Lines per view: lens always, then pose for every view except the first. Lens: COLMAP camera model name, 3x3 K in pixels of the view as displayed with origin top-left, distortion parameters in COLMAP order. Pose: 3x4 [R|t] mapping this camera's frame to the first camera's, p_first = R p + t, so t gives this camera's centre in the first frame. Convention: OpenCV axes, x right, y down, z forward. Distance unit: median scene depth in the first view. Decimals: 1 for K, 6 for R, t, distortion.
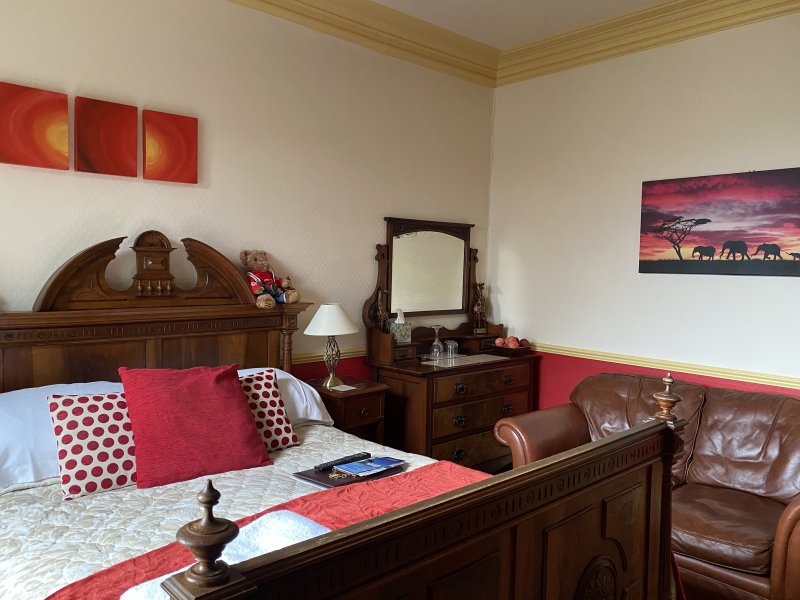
lens RADIAL K [[618.0, 0, 398.7], [0, 618.0, 298.7], [0, 0, 1]] dist [0.040484, -0.022463]
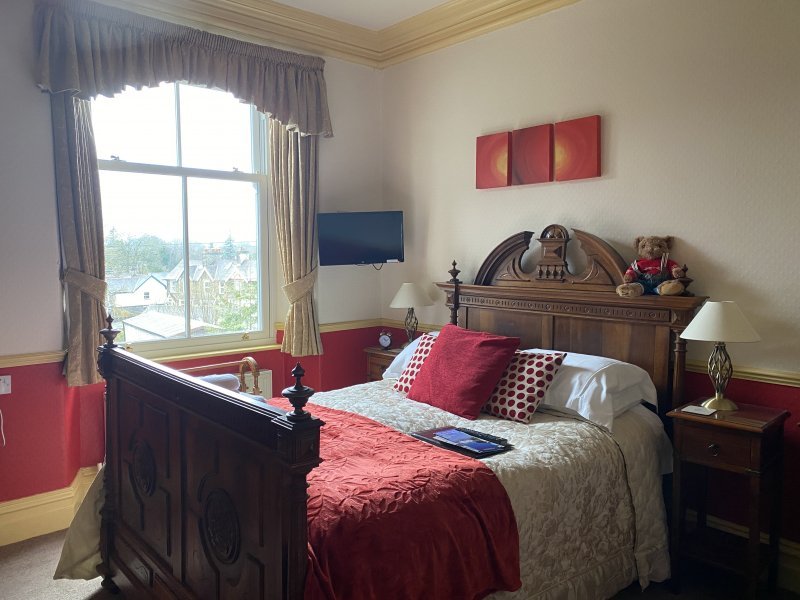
lens RADIAL K [[618.0, 0, 398.9], [0, 618.0, 301.3], [0, 0, 1]] dist [0.040484, -0.022463]
pose [[-0.033955, 0.057437, -0.997772, 0.805009], [-0.066784, 0.995985, 0.059606, -0.013642], [0.997190, 0.068659, -0.029983, 0.748099]]
